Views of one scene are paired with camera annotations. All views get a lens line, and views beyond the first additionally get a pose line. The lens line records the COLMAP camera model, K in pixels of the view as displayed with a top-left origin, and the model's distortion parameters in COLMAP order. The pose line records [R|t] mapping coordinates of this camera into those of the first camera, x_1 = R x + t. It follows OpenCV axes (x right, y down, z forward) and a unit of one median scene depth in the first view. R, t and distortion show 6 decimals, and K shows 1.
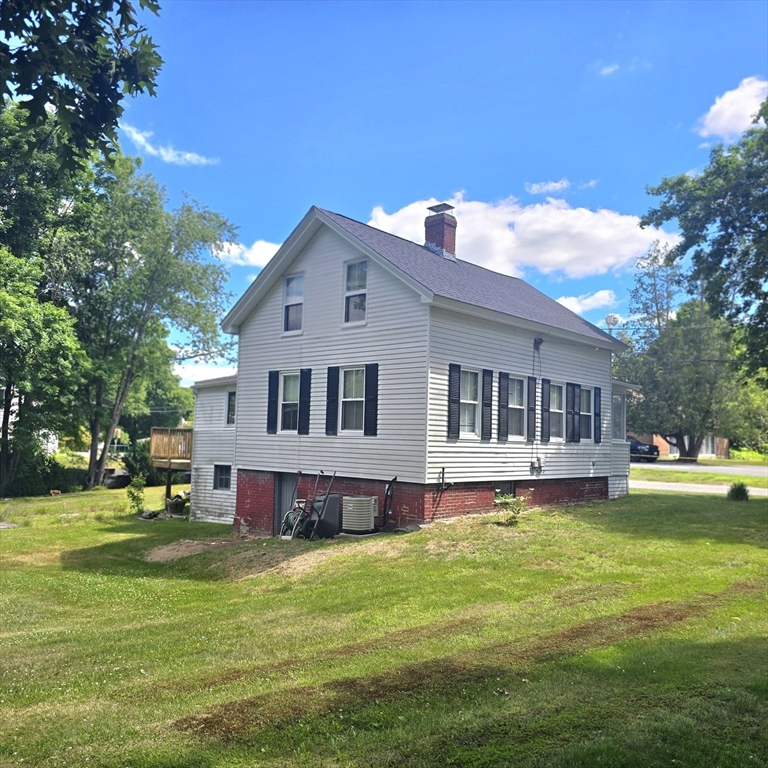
lens RADIAL K [[696.8, 0, 384.0], [0, 696.8, 384.0], [0, 0, 1]] dist [0.073723, -0.022624]
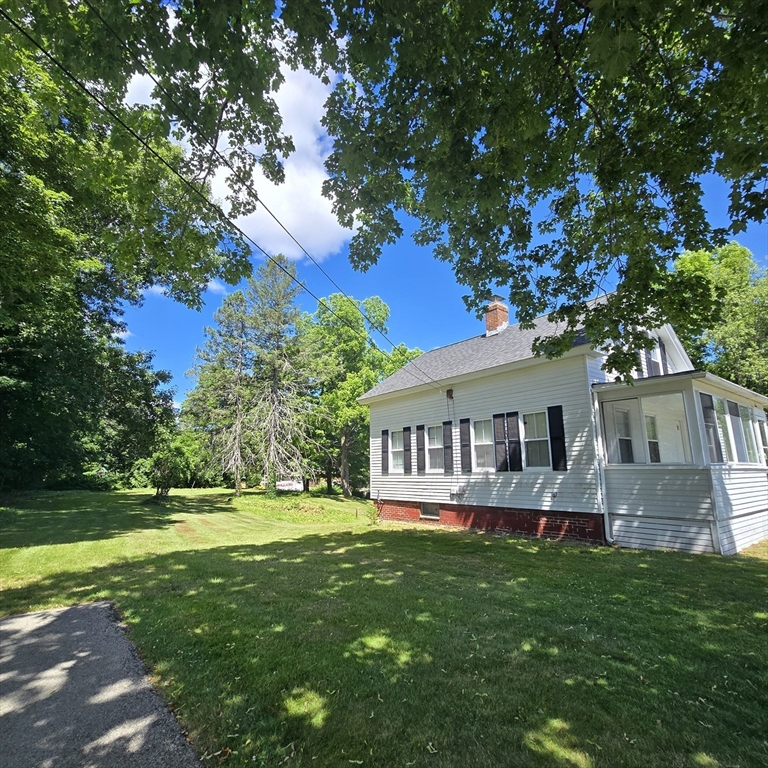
lens RADIAL K [[416.8, 0, 384.0], [0, 416.8, 384.0], [0, 0, 1]] dist [-0.002433, 0.000928]
pose [[-0.155559, -0.223292, -0.962259, 1.032863], [0.093739, 0.966384, -0.239404, 0.100841], [0.983369, -0.127443, -0.129398, 1.048813]]
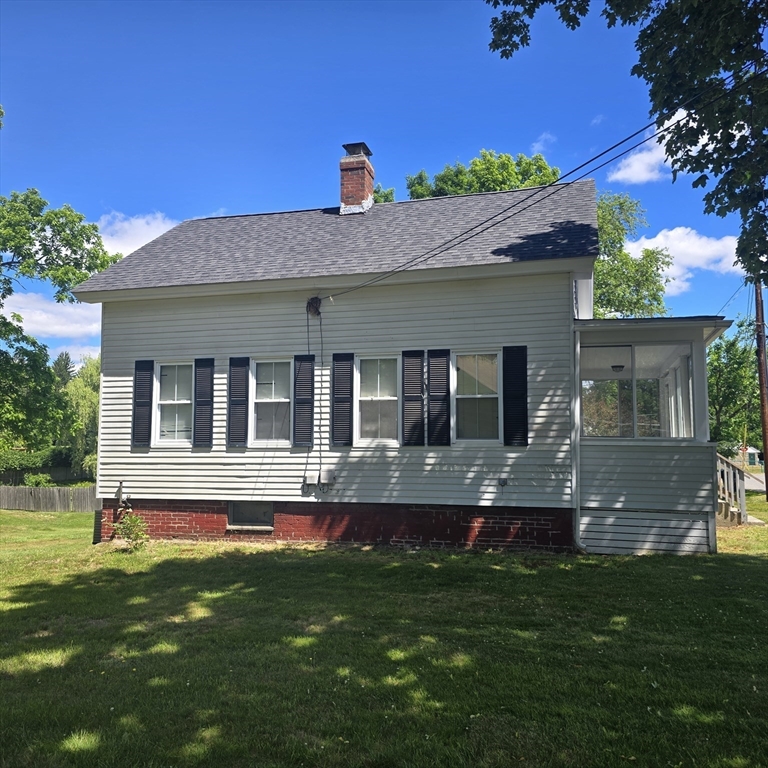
lens RADIAL K [[696.8, 0, 384.0], [0, 696.8, 384.0], [0, 0, 1]] dist [0.073723, -0.022624]
pose [[0.456841, -0.099815, -0.883931, 0.912088], [0.086653, 0.993952, -0.067454, 0.076784], [0.885318, -0.045779, 0.462727, 0.786660]]
